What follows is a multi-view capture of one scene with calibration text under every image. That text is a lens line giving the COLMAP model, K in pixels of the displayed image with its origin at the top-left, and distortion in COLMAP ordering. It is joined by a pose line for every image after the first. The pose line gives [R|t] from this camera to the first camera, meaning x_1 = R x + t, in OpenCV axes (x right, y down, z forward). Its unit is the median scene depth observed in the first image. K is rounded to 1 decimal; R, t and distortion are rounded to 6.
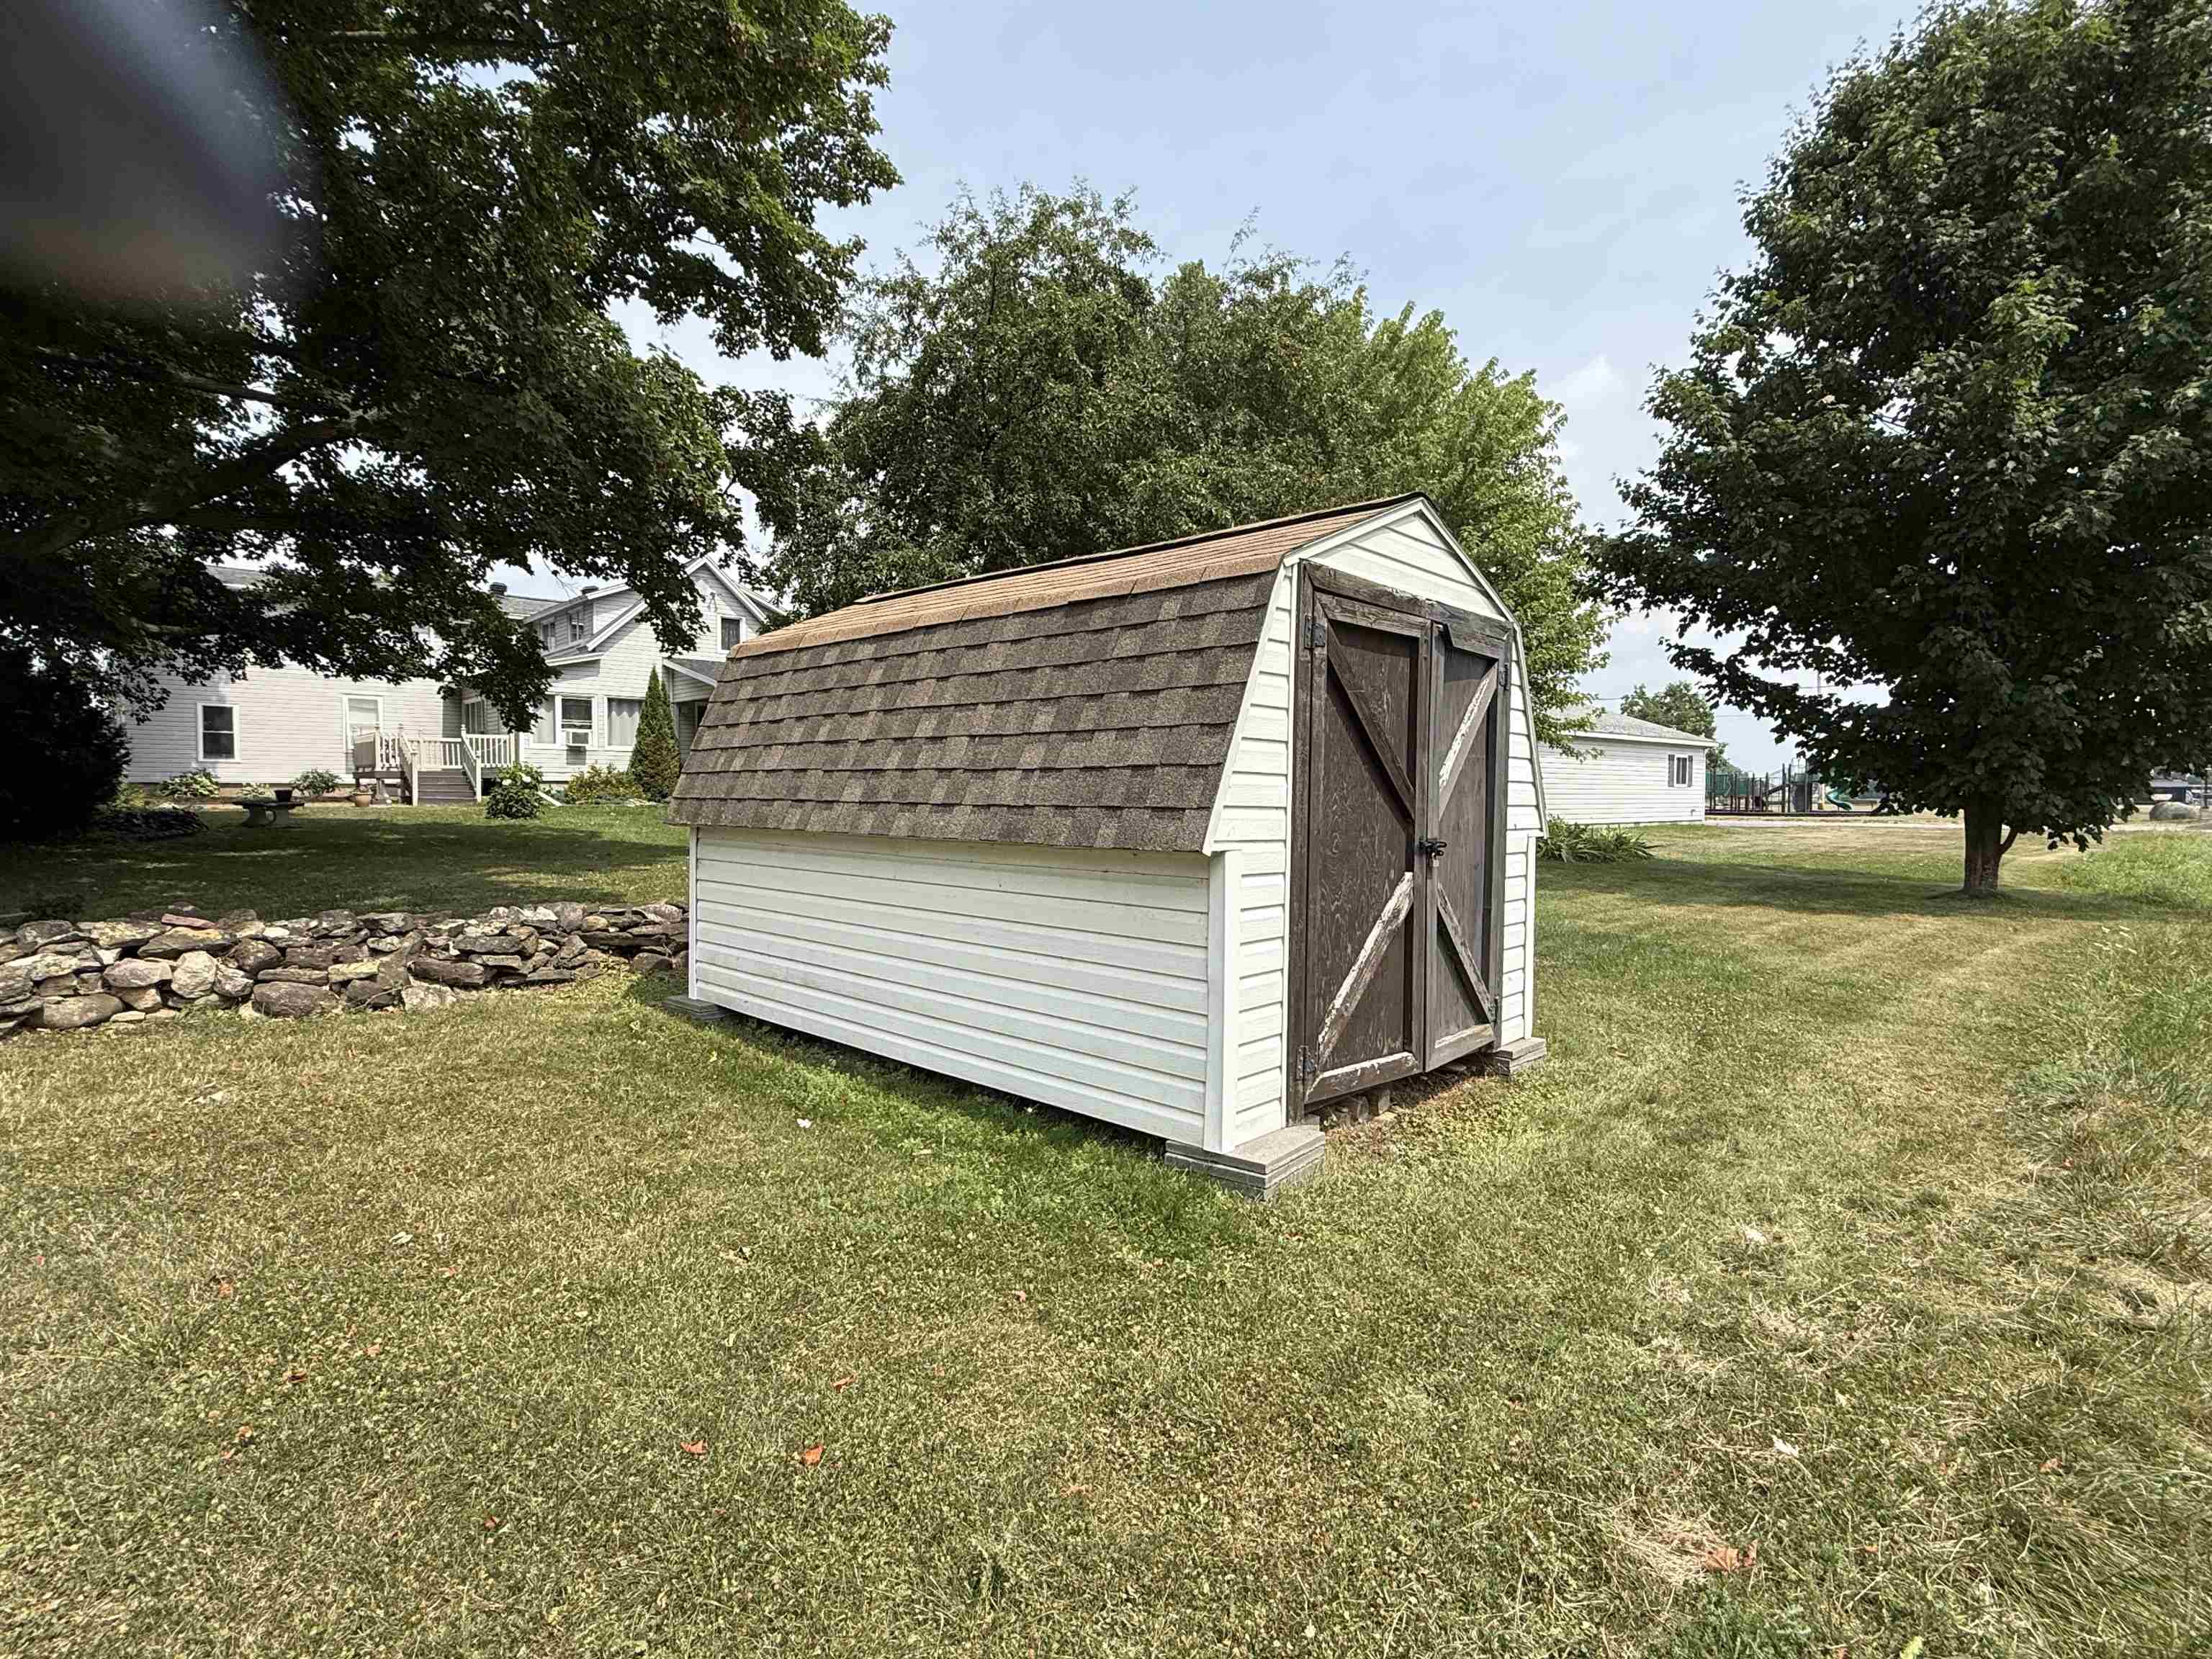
lens RADIAL K [[1081.9, 0, 1098.3], [0, 1081.9, 829.9], [0, 0, 1]] dist [0.004396, 0.000961]
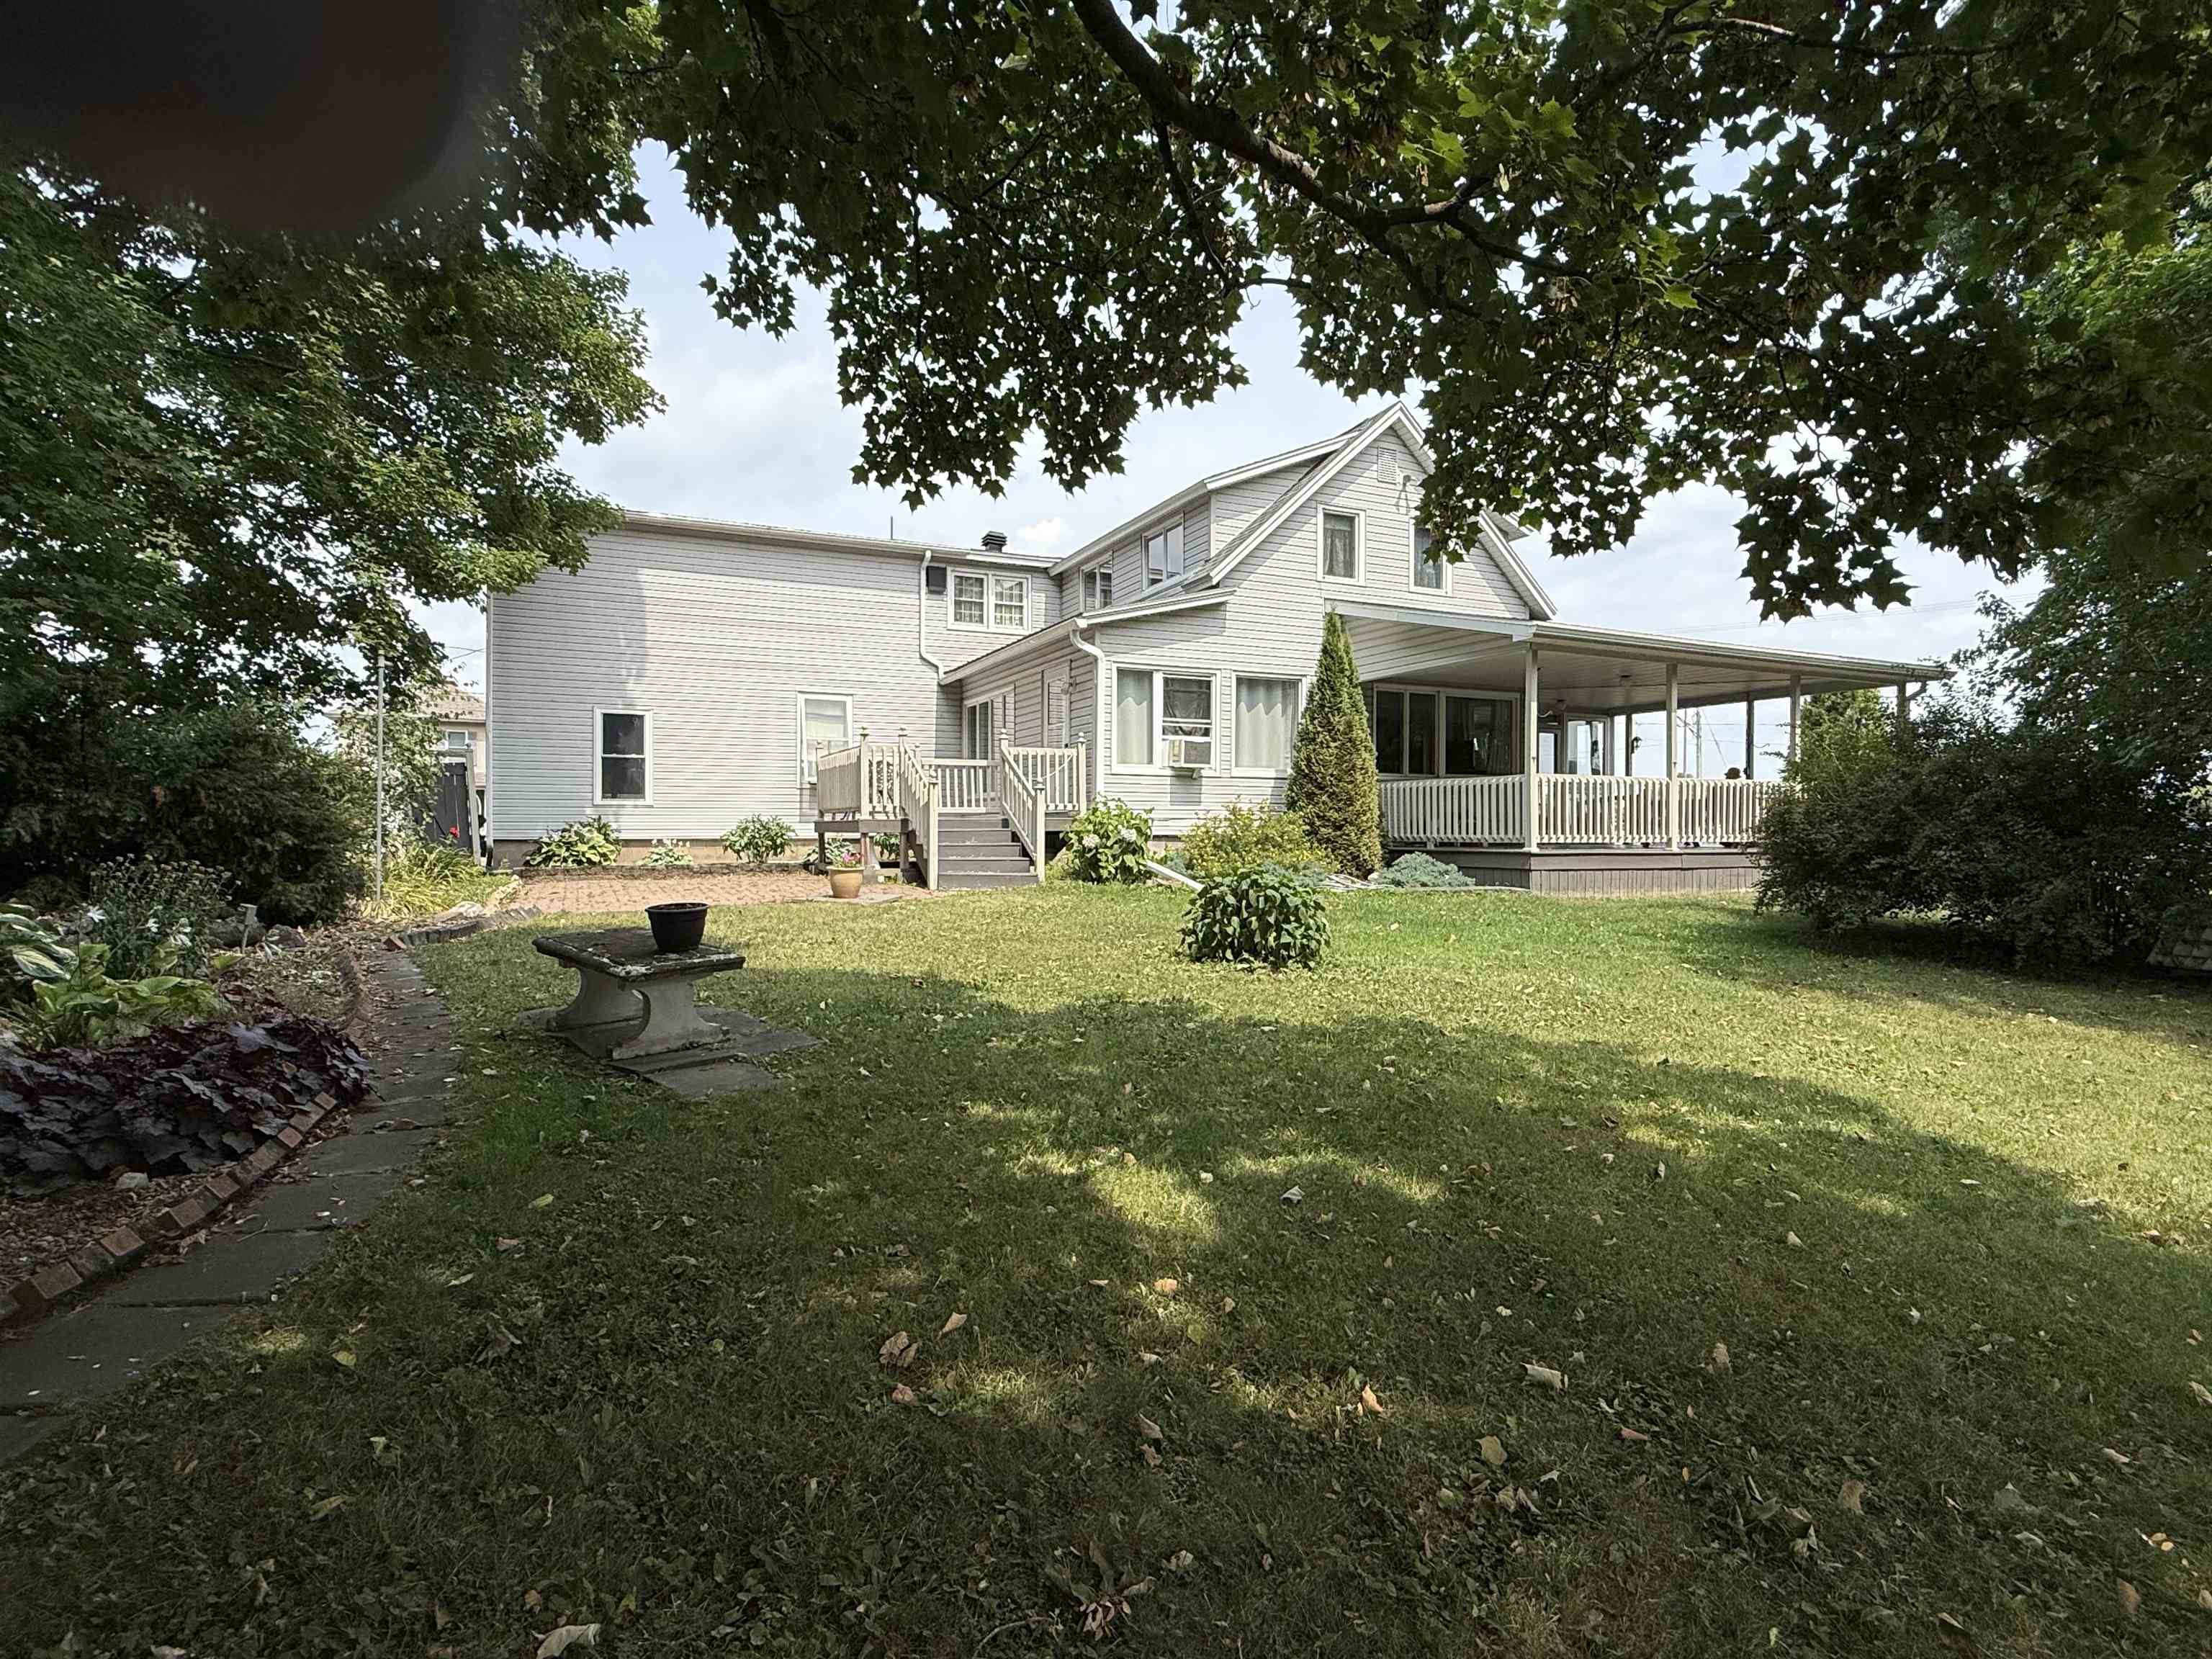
lens RADIAL K [[1081.9, 0, 1110.7], [0, 1081.9, 828.1], [0, 0, 1]] dist [0.004396, 0.000961]
pose [[0.954216, -0.004518, -0.299083, -0.363747], [-0.007409, 0.999222, -0.038733, -0.028182], [0.299026, 0.039176, 0.953441, 0.496668]]
